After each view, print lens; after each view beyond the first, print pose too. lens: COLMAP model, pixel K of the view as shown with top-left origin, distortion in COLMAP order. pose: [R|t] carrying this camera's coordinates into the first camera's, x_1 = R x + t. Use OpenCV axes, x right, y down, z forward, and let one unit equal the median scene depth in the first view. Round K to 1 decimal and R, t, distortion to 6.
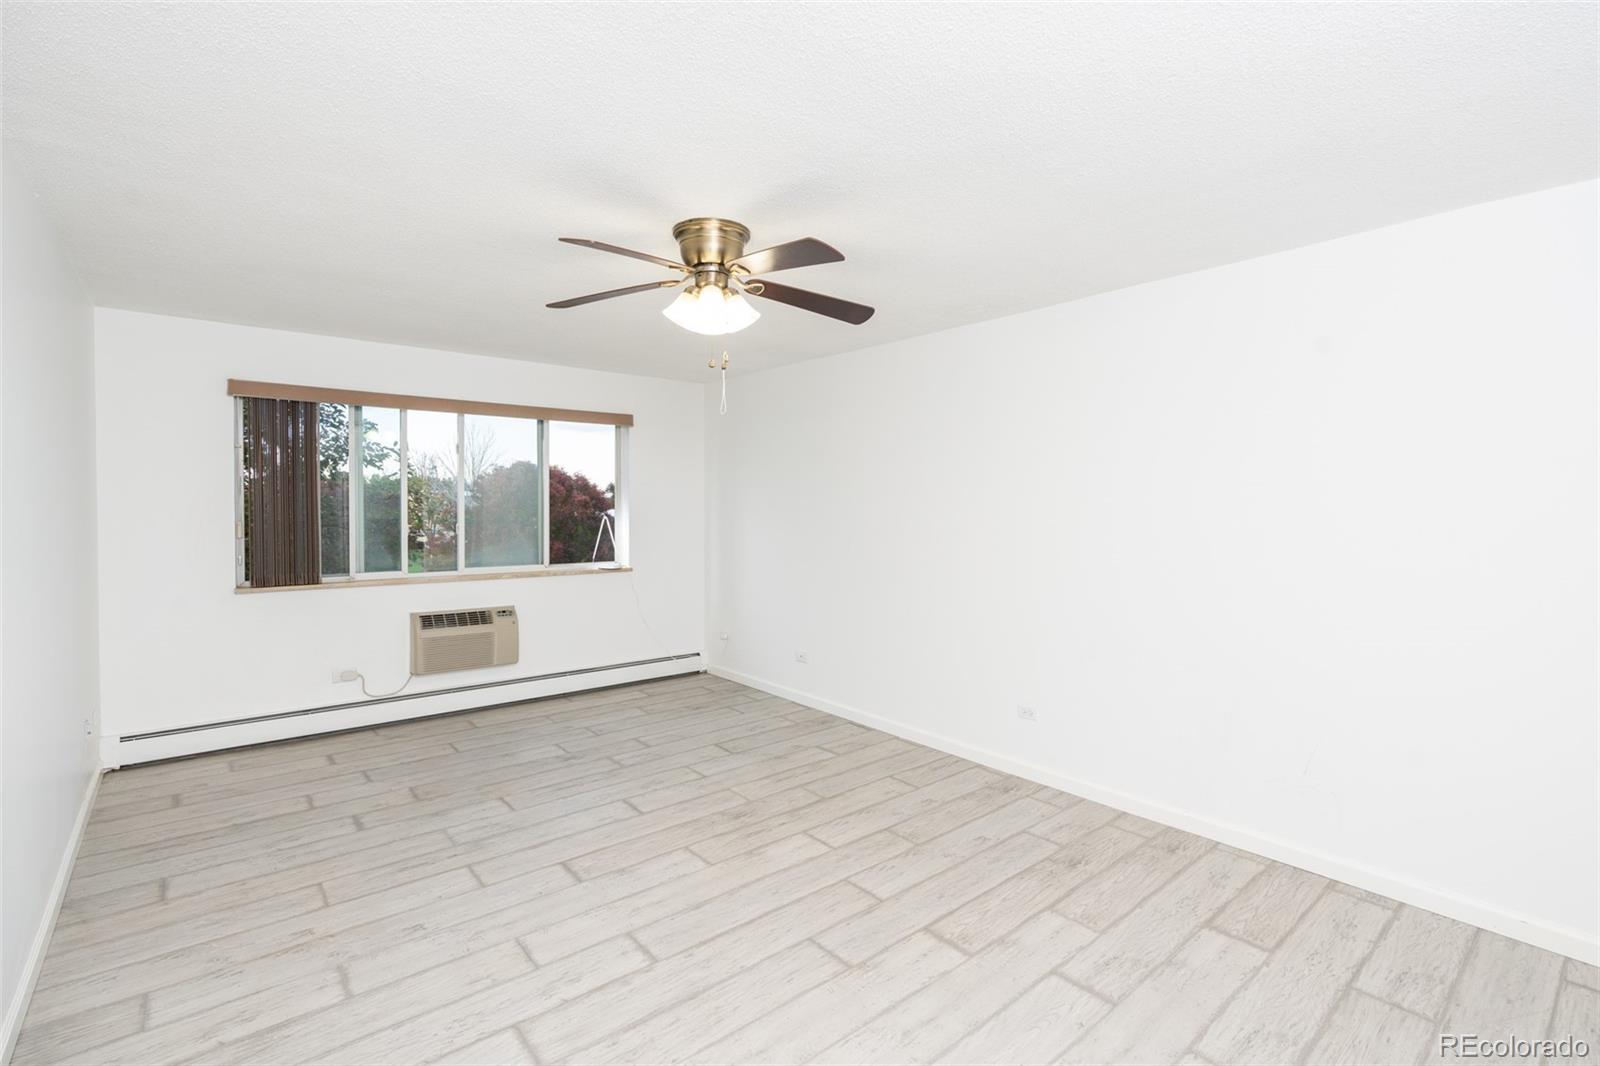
lens RADIAL K [[746.4, 0, 831.2], [0, 746.4, 530.9], [0, 0, 1]] dist [-0.012537, 0.007782]
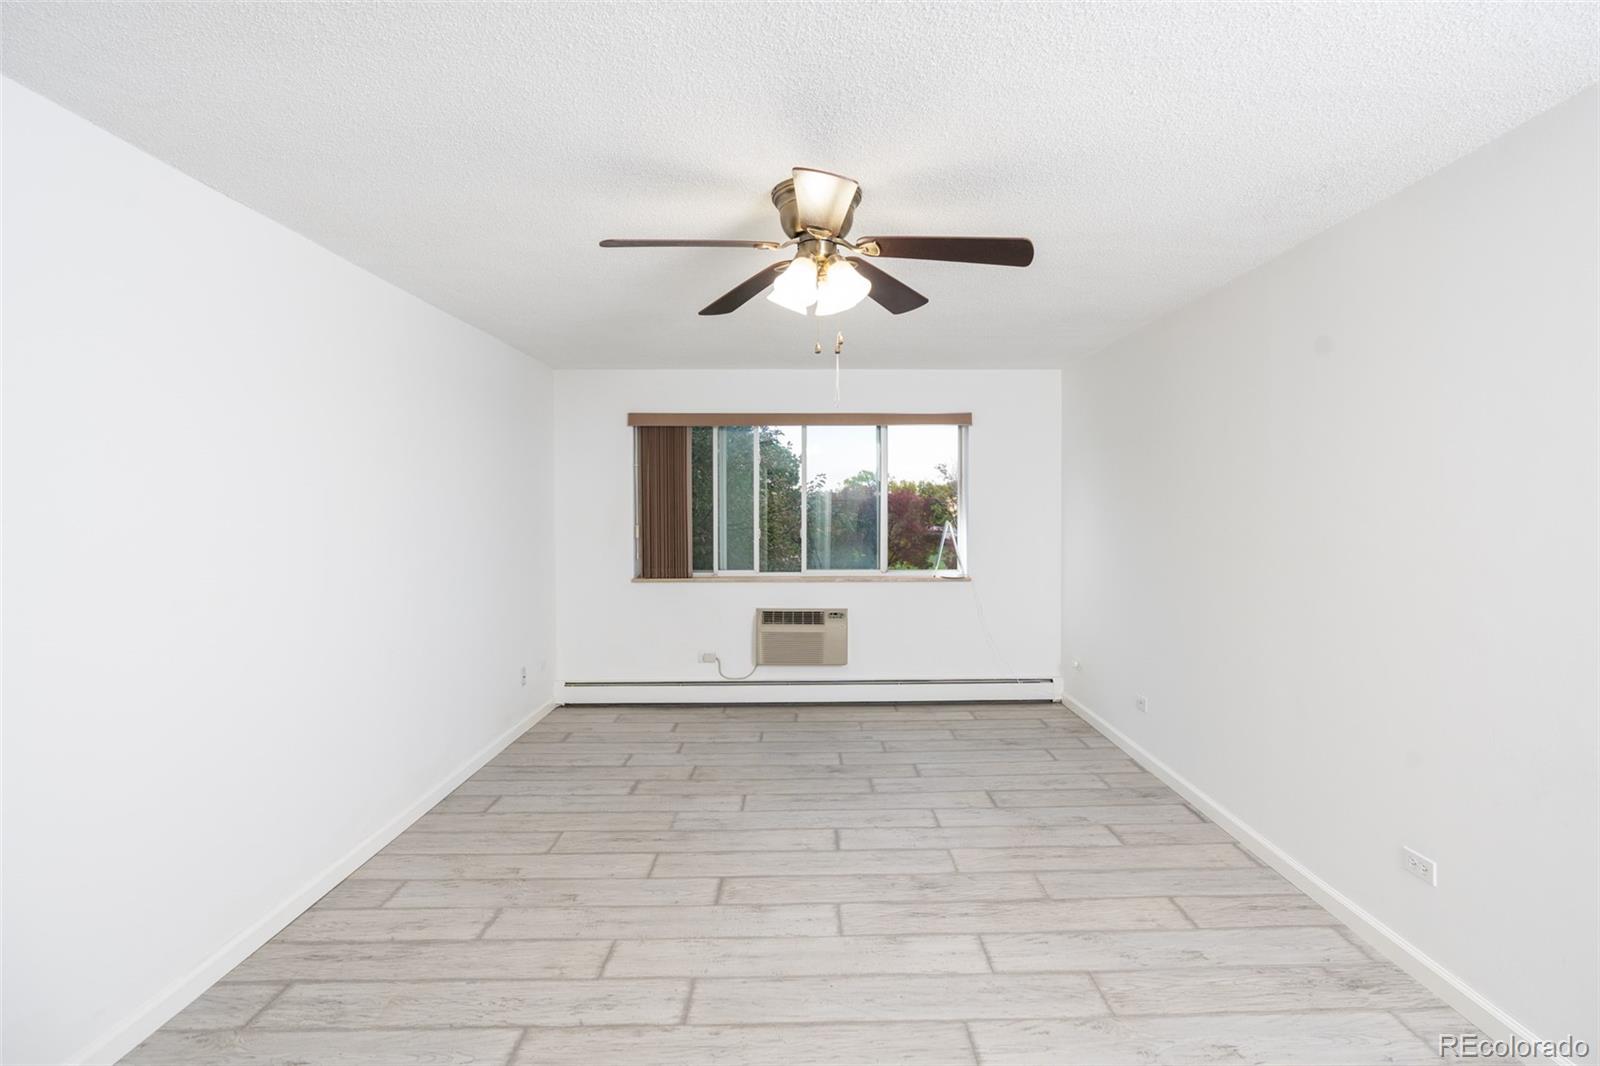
lens RADIAL K [[746.4, 0, 831.2], [0, 746.4, 530.9], [0, 0, 1]] dist [-0.012537, 0.007782]
pose [[0.761058, 0.014359, -0.648525, 0.276372], [-0.015064, 0.999877, 0.004461, -0.014008], [0.648509, 0.006374, 0.761180, 0.248312]]
